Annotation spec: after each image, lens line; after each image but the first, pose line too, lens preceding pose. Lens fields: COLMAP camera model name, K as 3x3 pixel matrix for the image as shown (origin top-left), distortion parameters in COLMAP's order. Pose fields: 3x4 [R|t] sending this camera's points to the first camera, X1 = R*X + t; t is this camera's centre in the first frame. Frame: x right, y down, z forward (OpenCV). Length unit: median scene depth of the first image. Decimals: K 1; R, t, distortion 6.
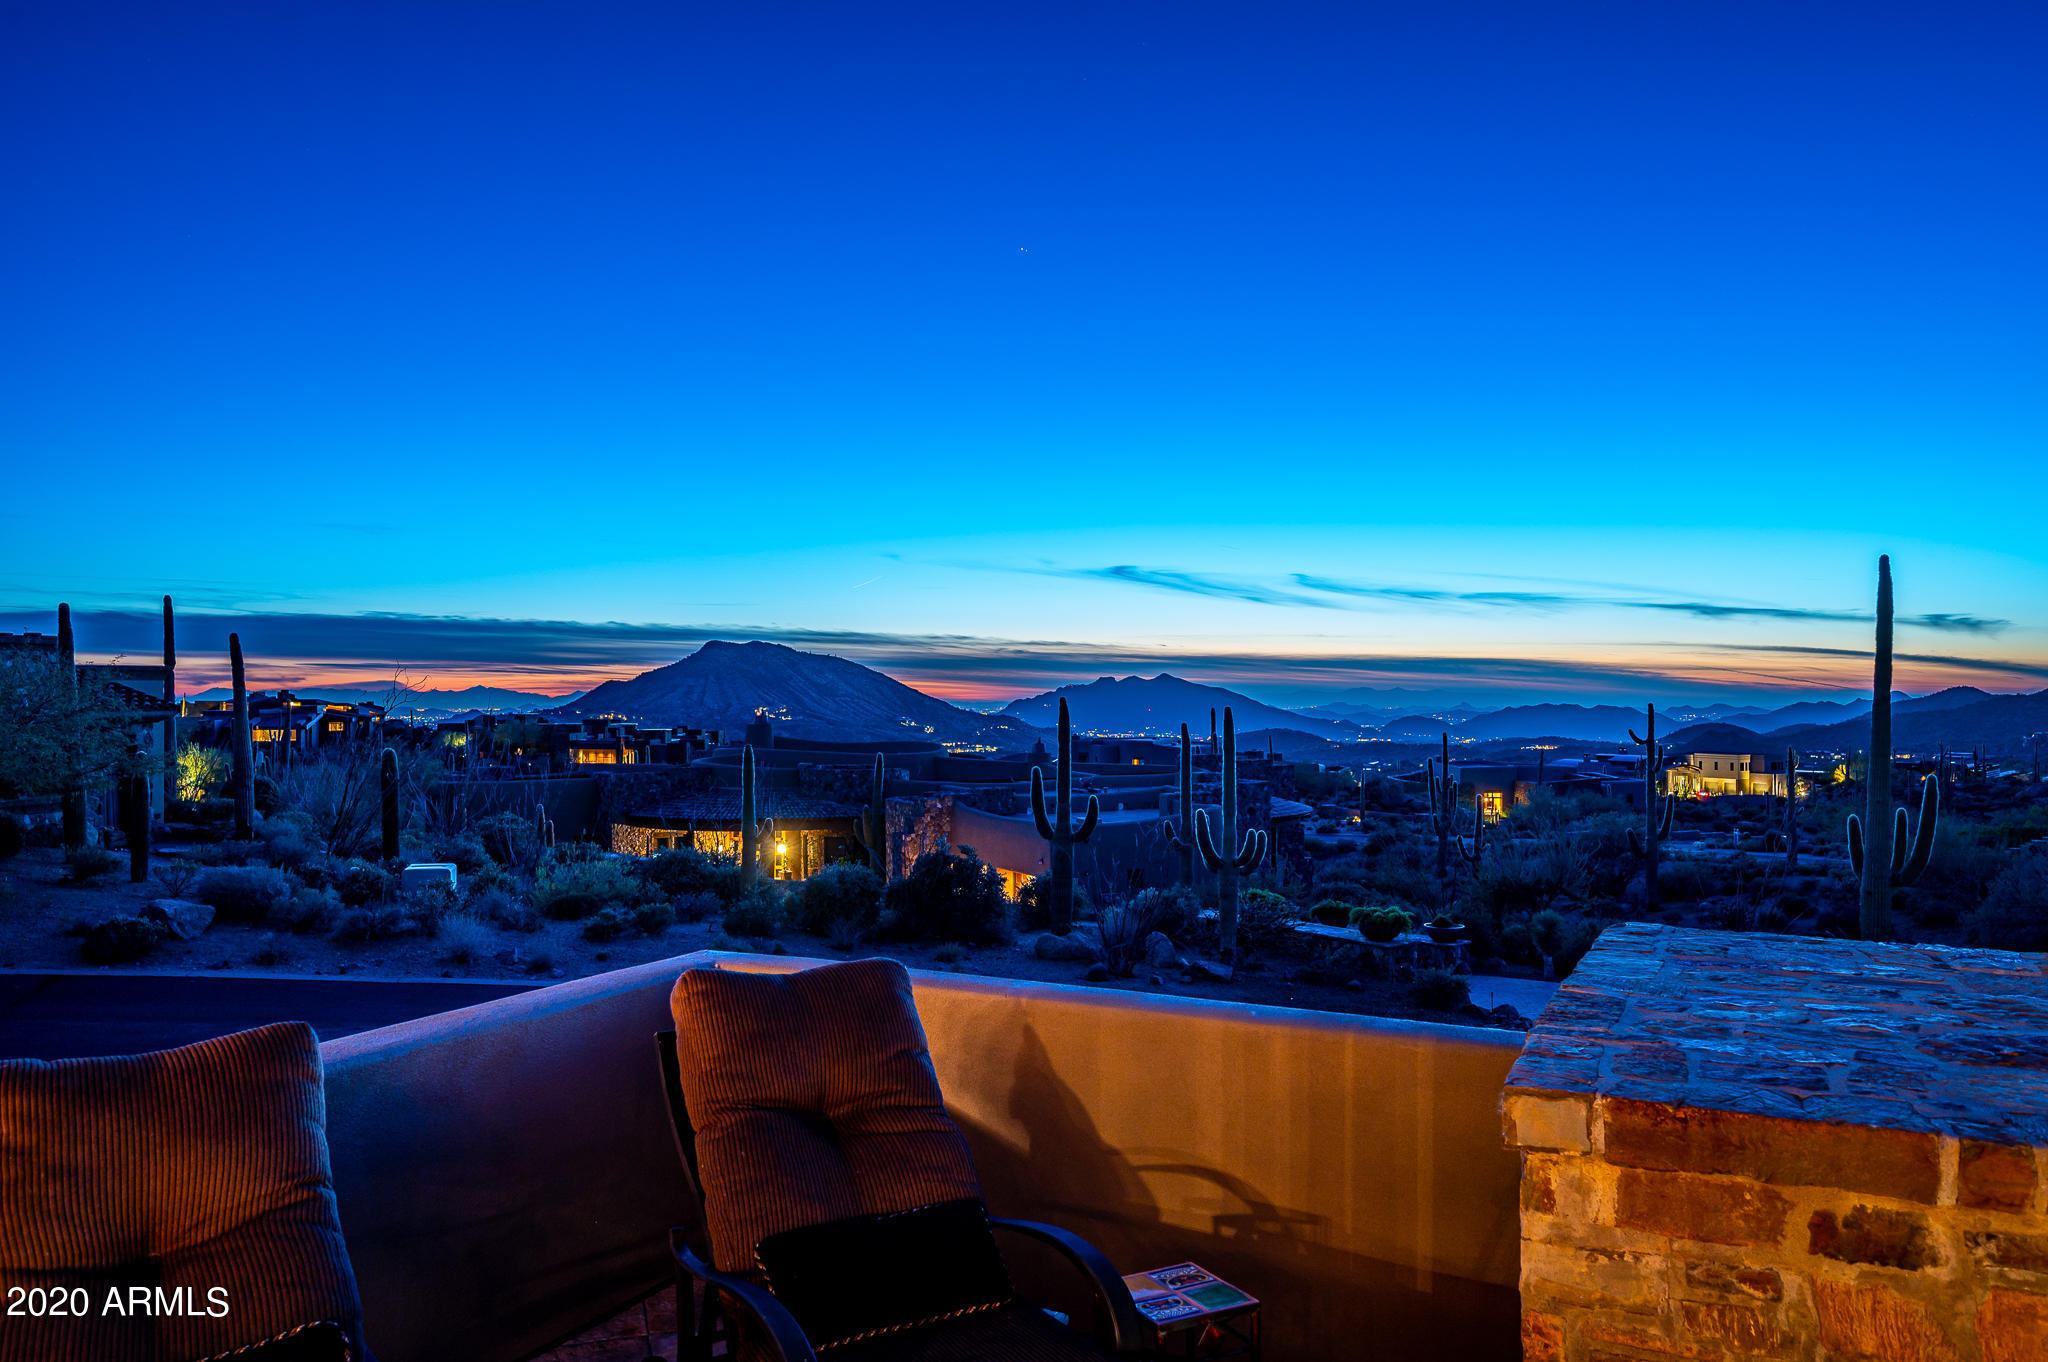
lens RADIAL K [[1510.5, 0, 1024.0], [0, 1510.5, 681.0], [0, 0, 1]] dist [-0.001968, 0.000983]
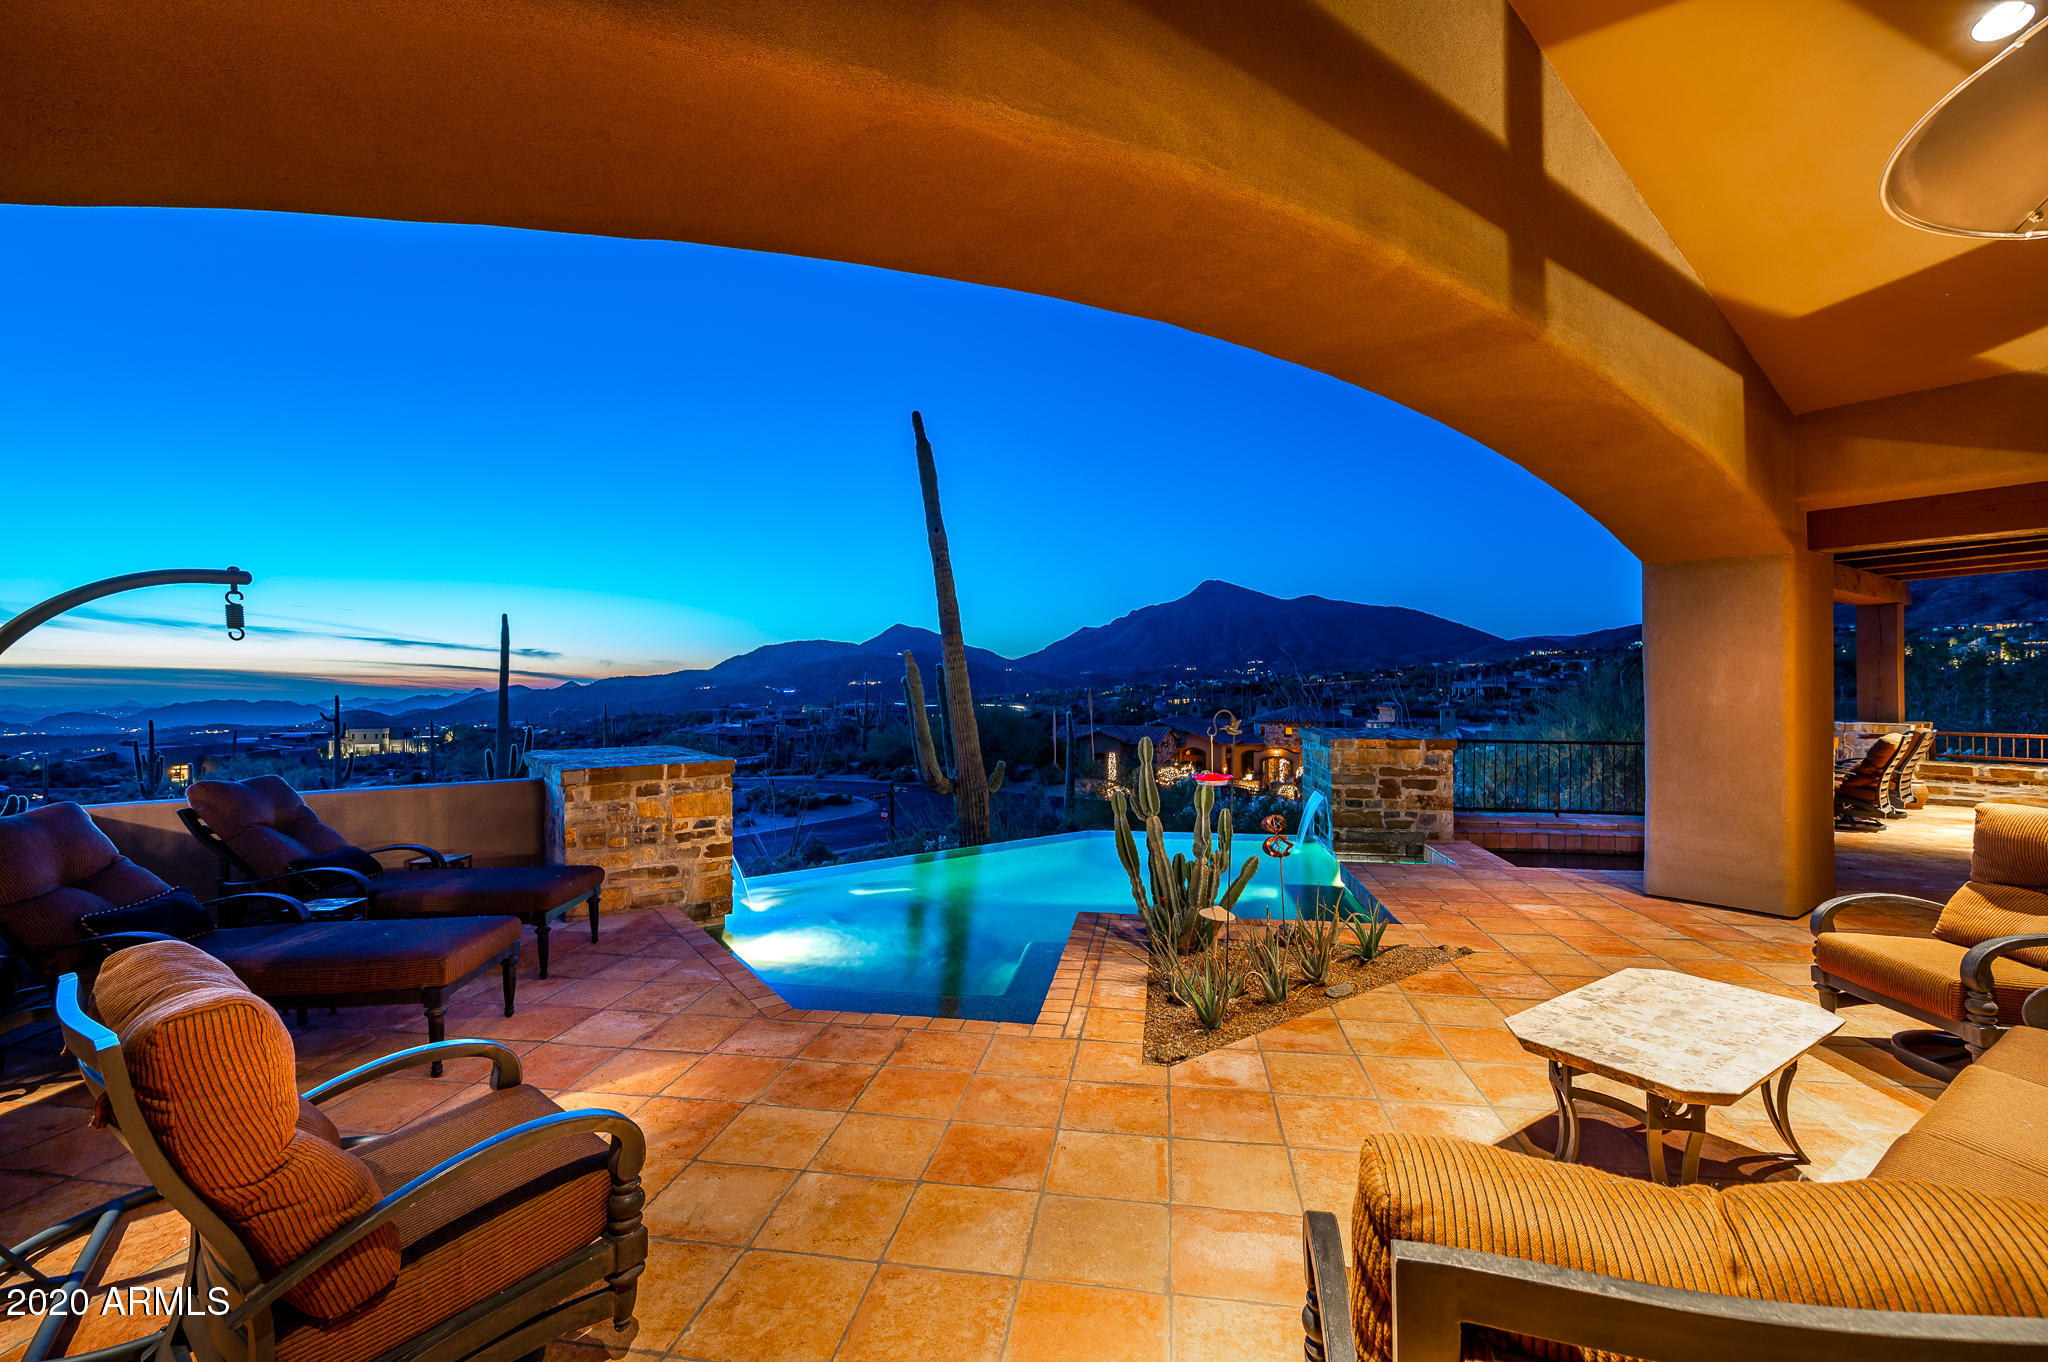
lens RADIAL K [[856.9, 0, 1020.0], [0, 856.9, 682.9], [0, 0, 1]] dist [-0.000883, 0.000436]
pose [[0.464853, -0.004265, 0.885377, -0.047314], [0.003330, 0.999990, 0.003068, 0.001883], [-0.885381, 0.001522, 0.464863, -0.046459]]
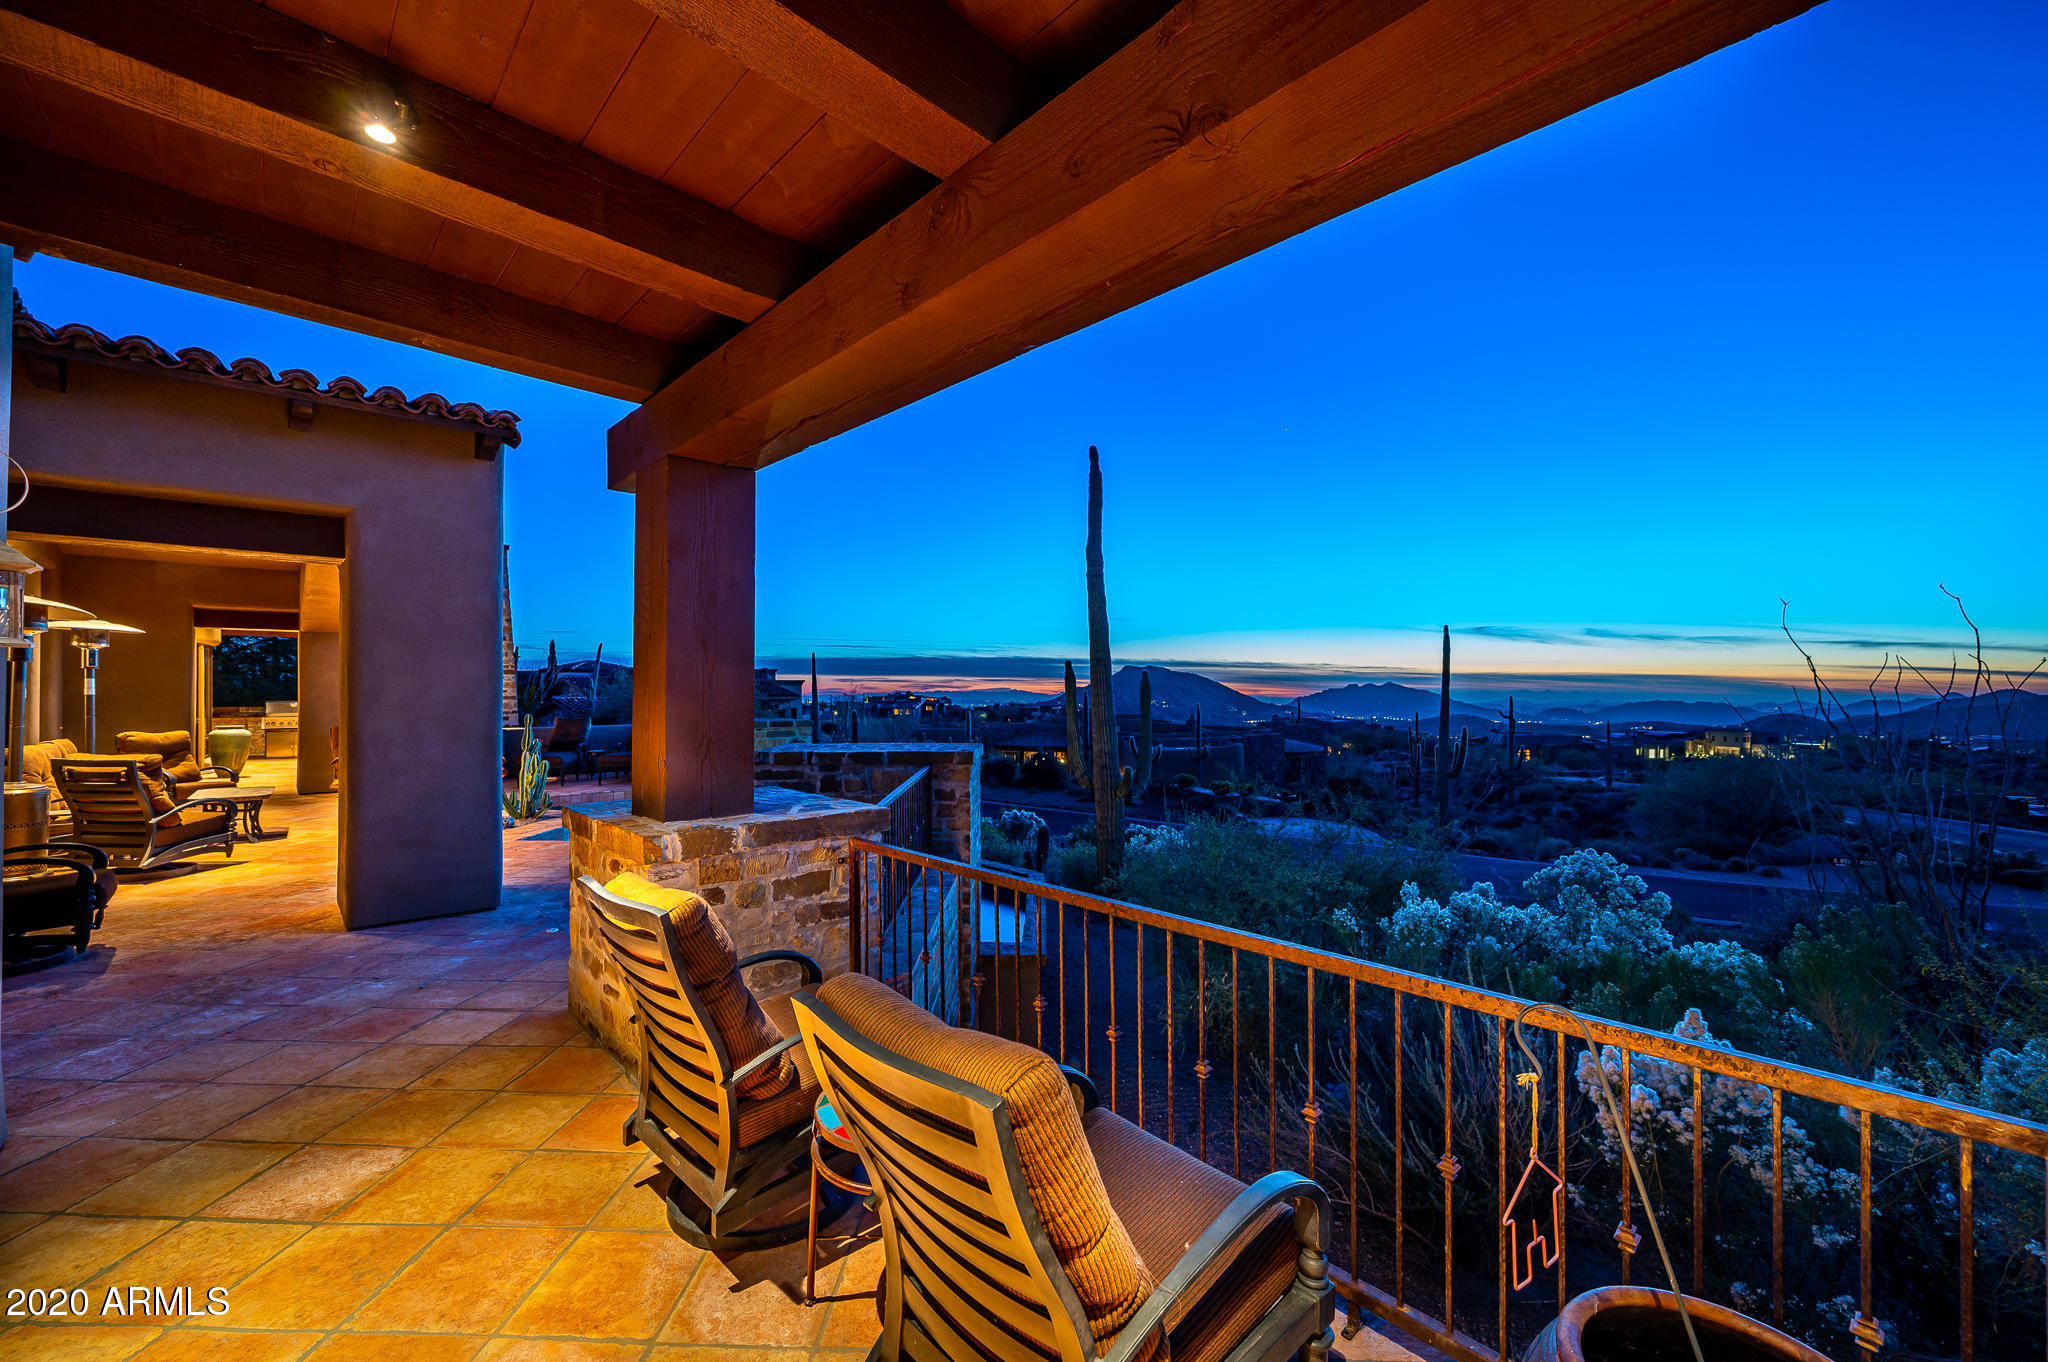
lens RADIAL K [[798.8, 0, 1017.9], [0, 798.8, 683.9], [0, 0, 1]] dist [-0.001479, 0.000416]
pose [[0.943462, -0.003287, -0.331463, 0.185895], [0.002108, 0.999990, -0.003915, 0.002047], [0.331473, 0.002995, 0.943460, -0.142876]]
